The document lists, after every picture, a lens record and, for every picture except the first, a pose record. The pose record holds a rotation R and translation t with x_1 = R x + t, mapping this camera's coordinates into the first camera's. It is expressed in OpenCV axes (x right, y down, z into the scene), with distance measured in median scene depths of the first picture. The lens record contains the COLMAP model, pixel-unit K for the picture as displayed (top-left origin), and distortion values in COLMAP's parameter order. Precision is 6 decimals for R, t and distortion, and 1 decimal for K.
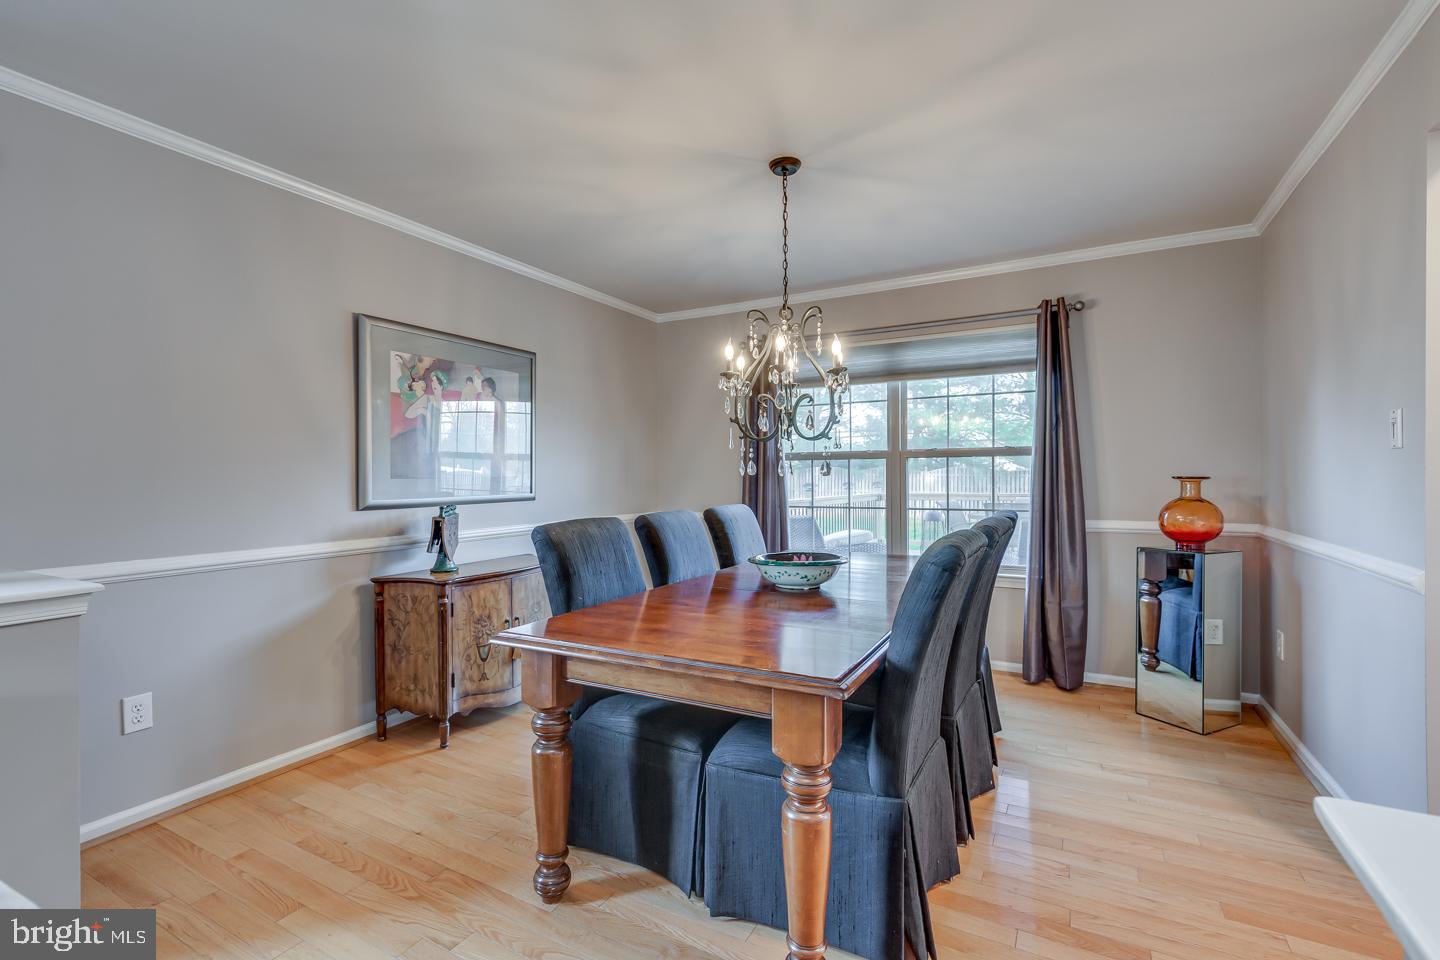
lens RADIAL K [[646.0, 0, 718.6], [0, 646.0, 478.2], [0, 0, 1]] dist [-0.003709, -0.000784]
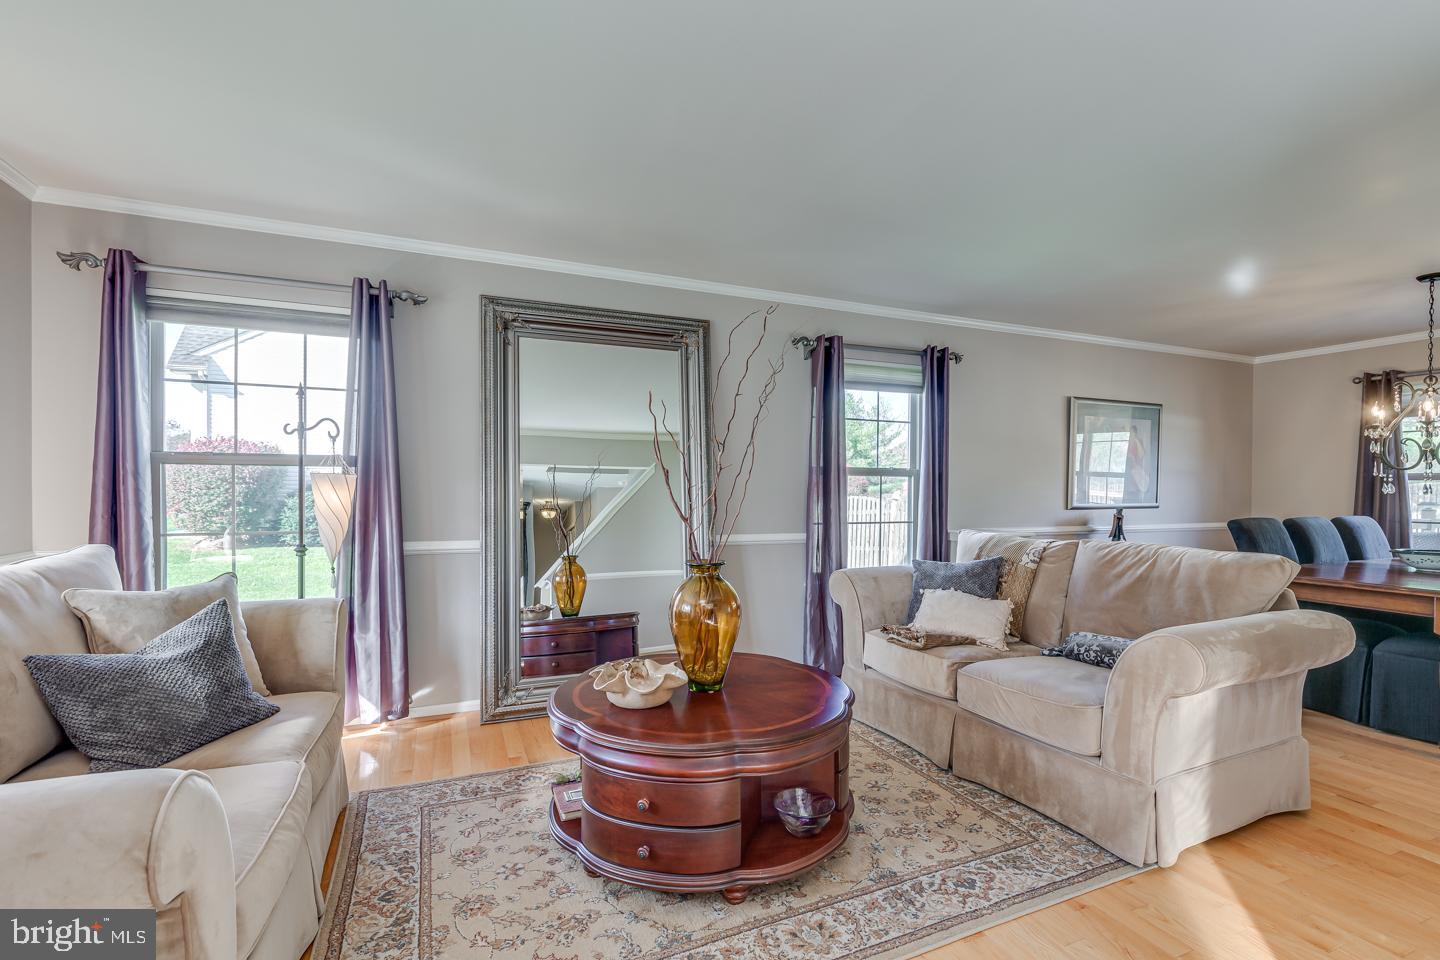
lens RADIAL K [[646.0, 0, 726.2], [0, 646.0, 500.3], [0, 0, 1]] dist [-0.003709, -0.000784]
pose [[0.790169, 0.021529, -0.612511, -0.213546], [-0.009559, 0.999694, 0.022806, -0.006328], [0.612815, -0.012166, 0.790133, -0.922183]]
